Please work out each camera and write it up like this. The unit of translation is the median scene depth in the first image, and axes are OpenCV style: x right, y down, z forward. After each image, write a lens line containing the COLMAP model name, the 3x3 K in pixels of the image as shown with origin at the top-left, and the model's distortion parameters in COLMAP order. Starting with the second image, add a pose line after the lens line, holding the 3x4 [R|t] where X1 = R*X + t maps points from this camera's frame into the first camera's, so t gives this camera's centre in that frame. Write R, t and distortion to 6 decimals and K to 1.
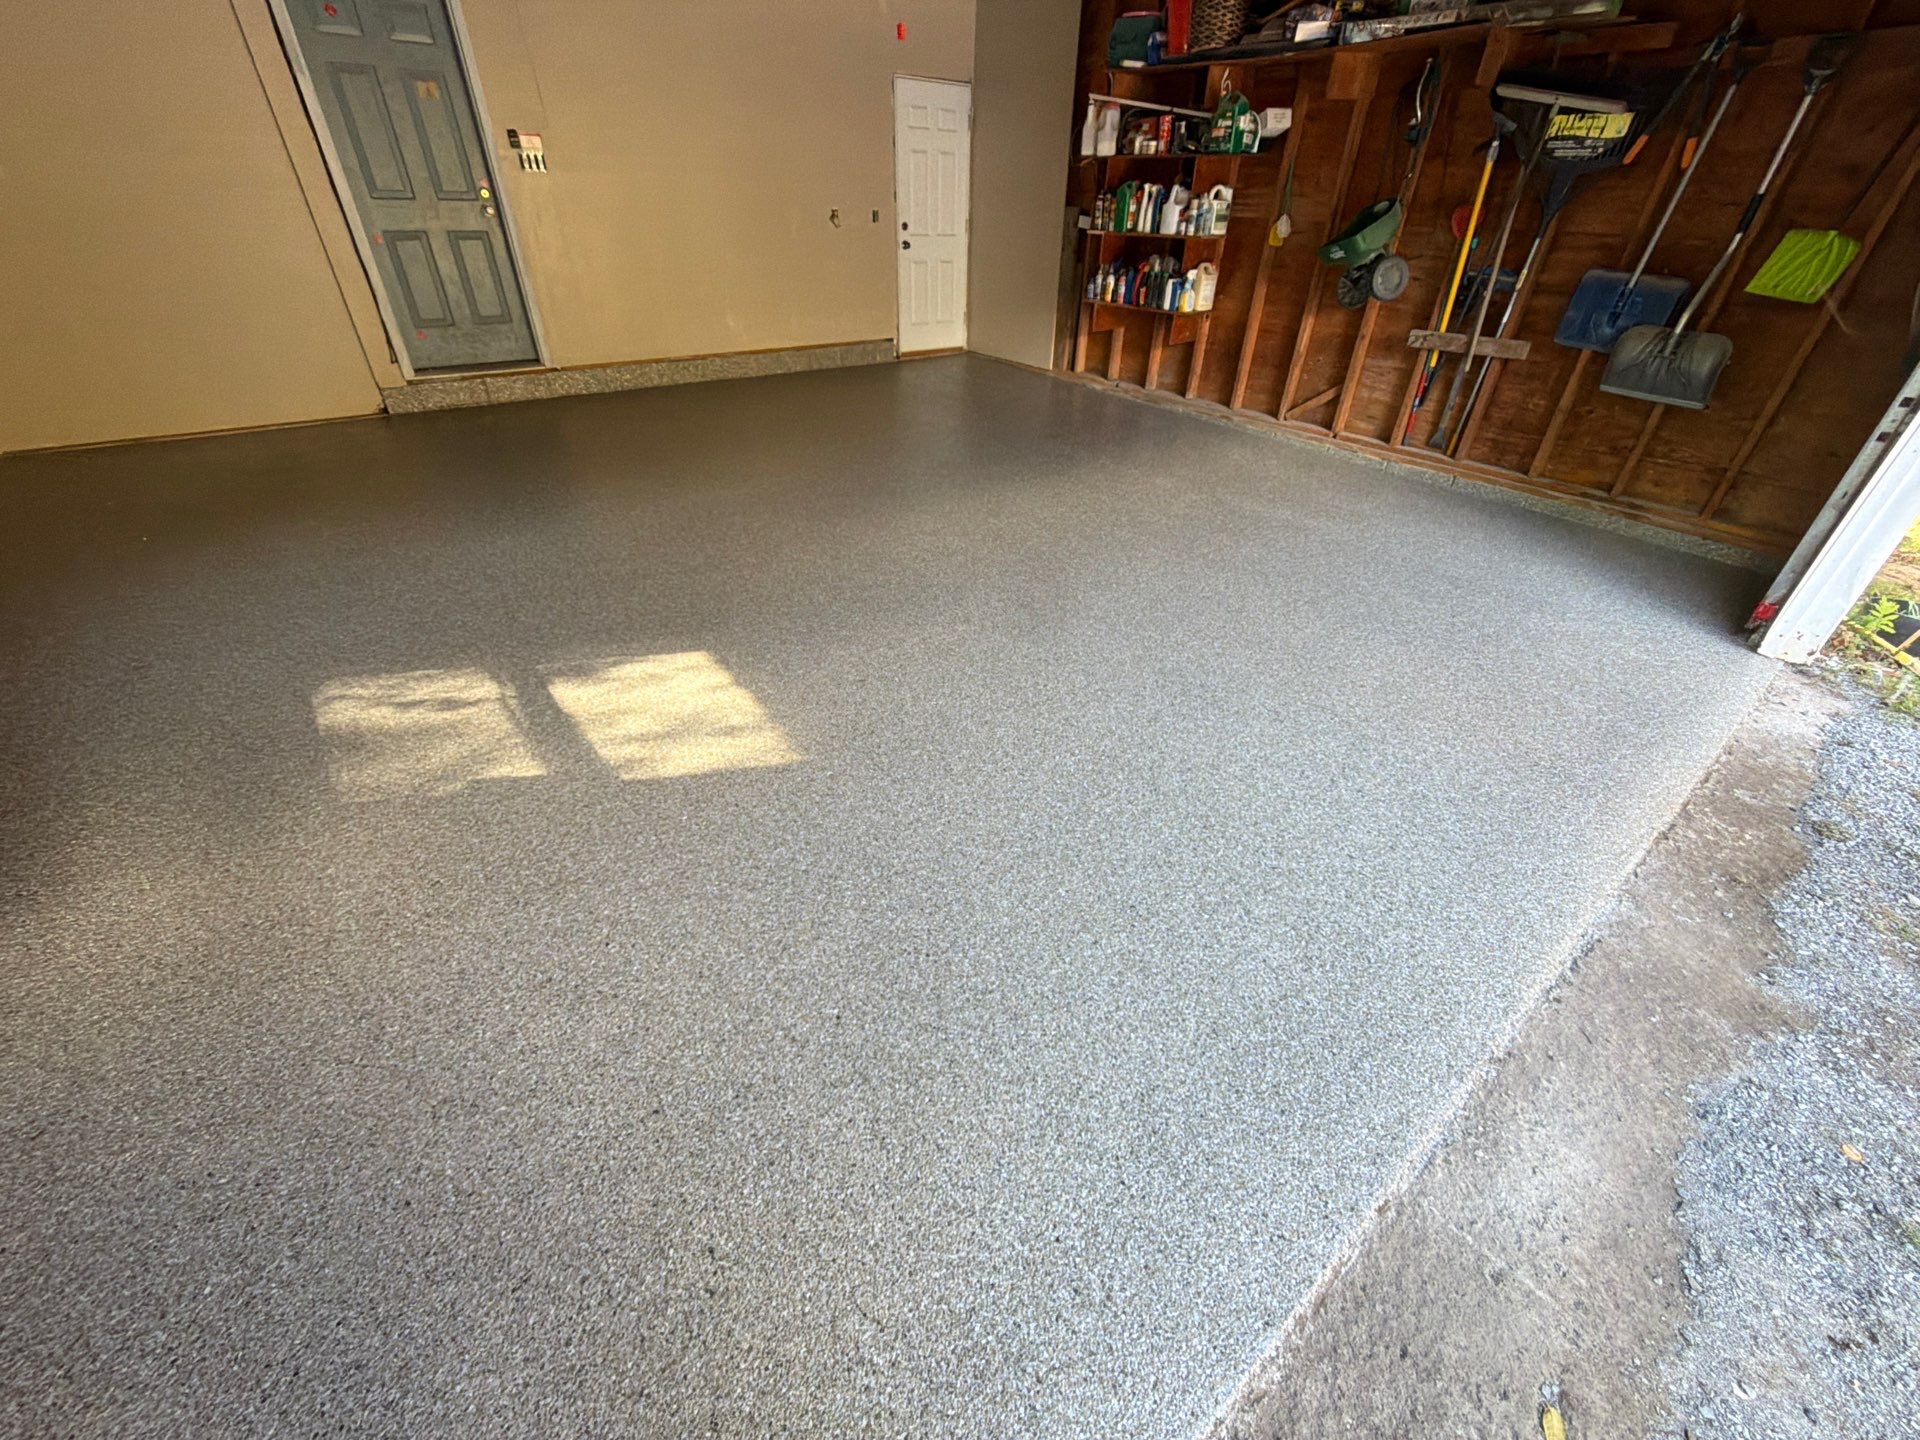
lens RADIAL K [[760.7, 0, 958.4], [0, 760.7, 720.0], [0, 0, 1]] dist [-0.001472, 0.000201]
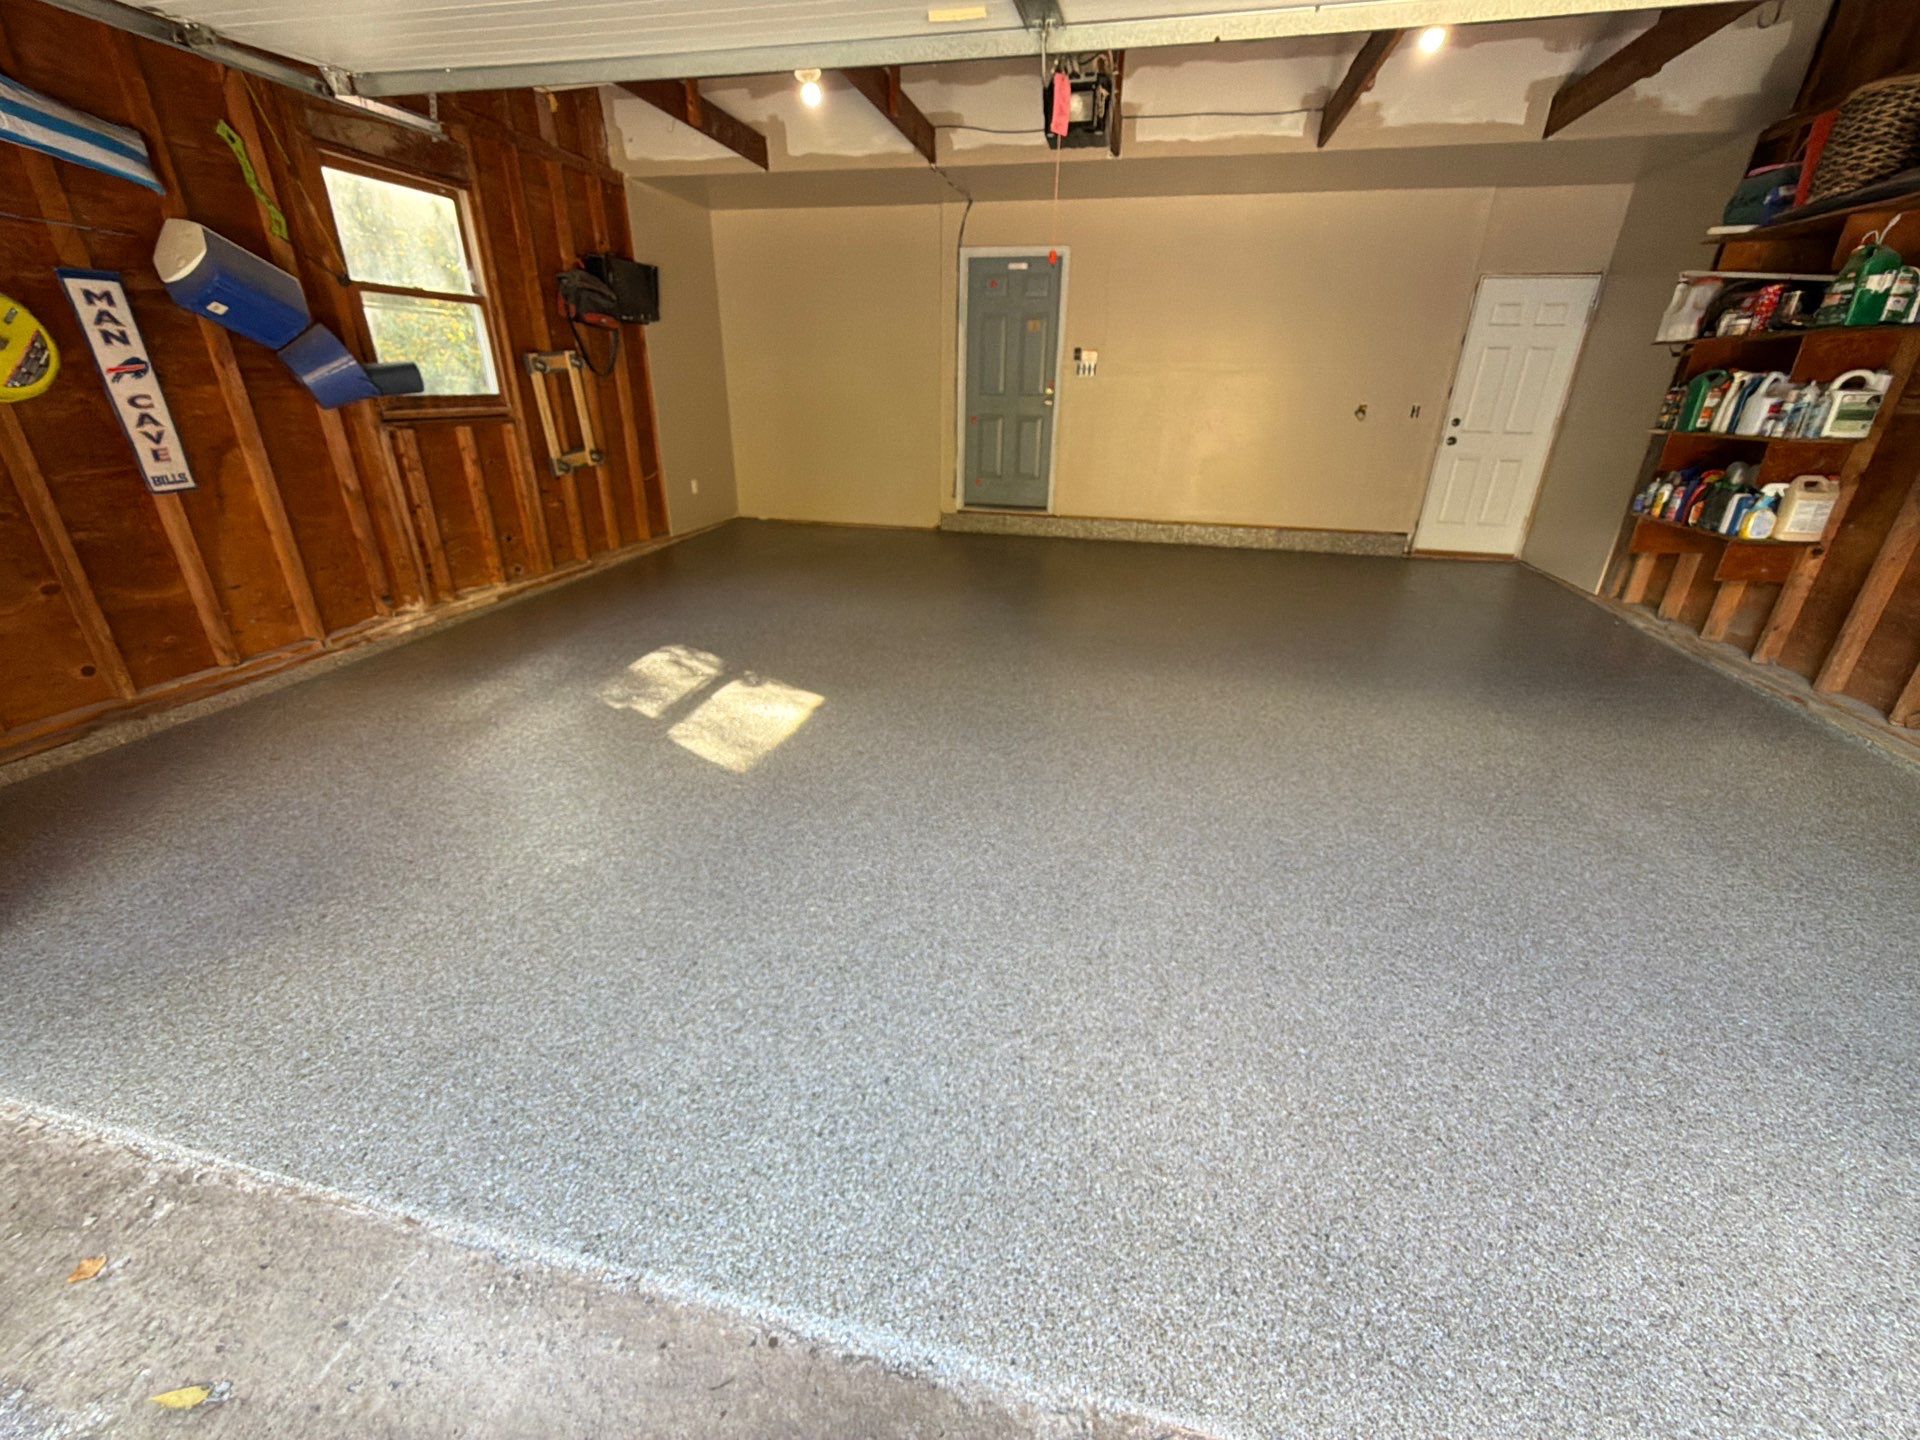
lens RADIAL K [[760.7, 0, 961.2], [0, 760.7, 720.9], [0, 0, 1]] dist [-0.001472, 0.000201]
pose [[0.633093, 0.299814, -0.713656, 0.568326], [-0.439987, 0.897909, -0.013097, -0.106635], [0.636872, 0.322291, 0.700374, 0.190445]]
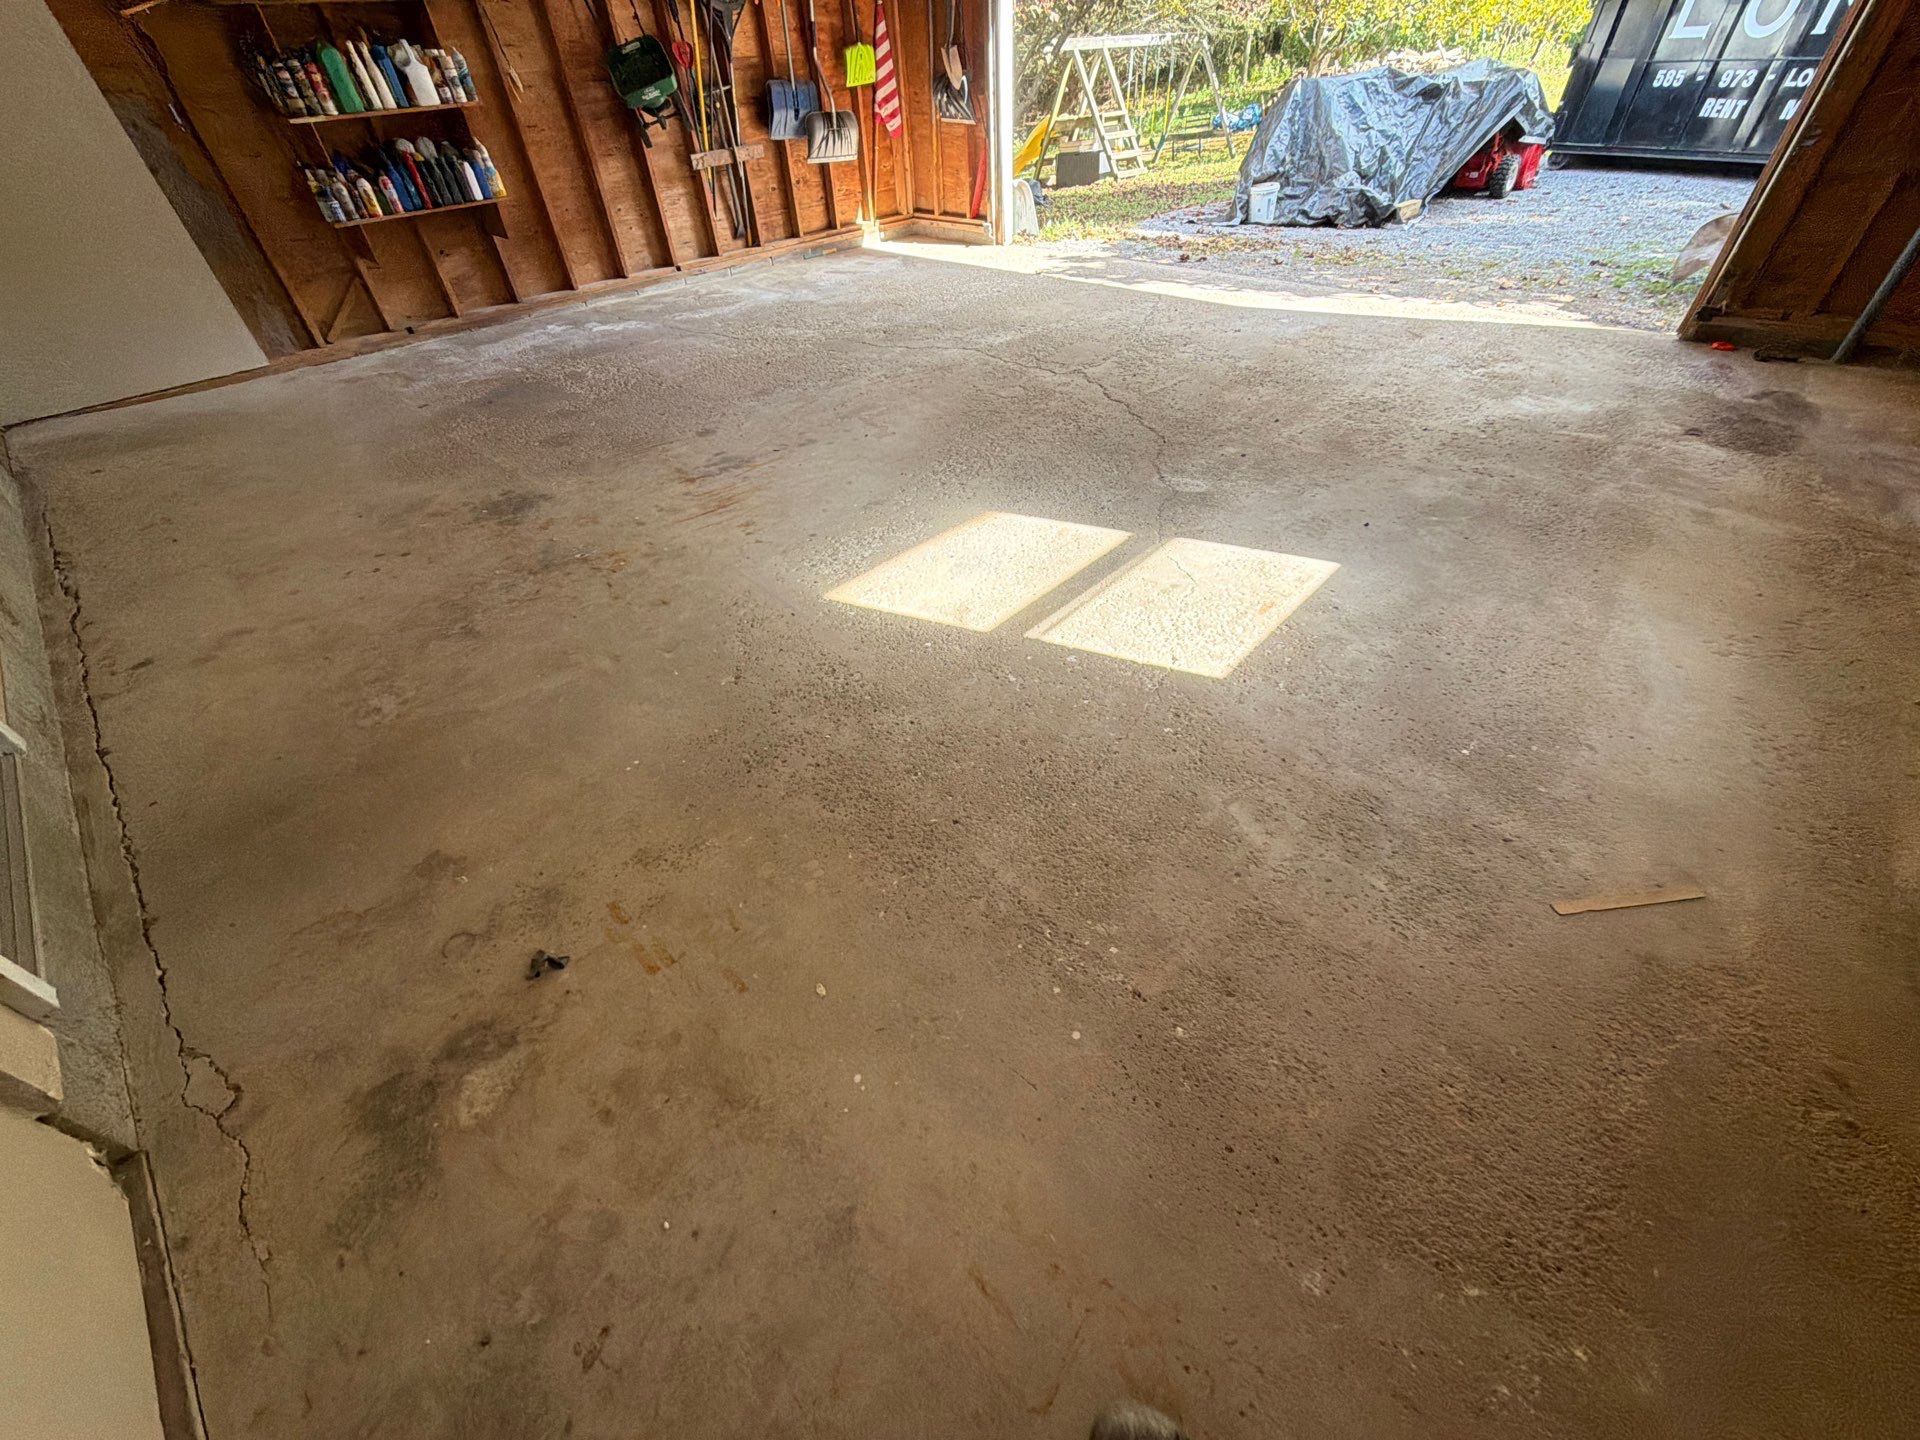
lens RADIAL K [[760.7, 0, 962.3], [0, 760.7, 715.6], [0, 0, 1]] dist [-0.001472, 0.000201]
pose [[-0.142574, -0.673645, 0.725173, -1.199434], [0.598733, 0.524711, 0.605142, -0.642777], [-0.788157, 0.520462, 0.328523, 0.895402]]
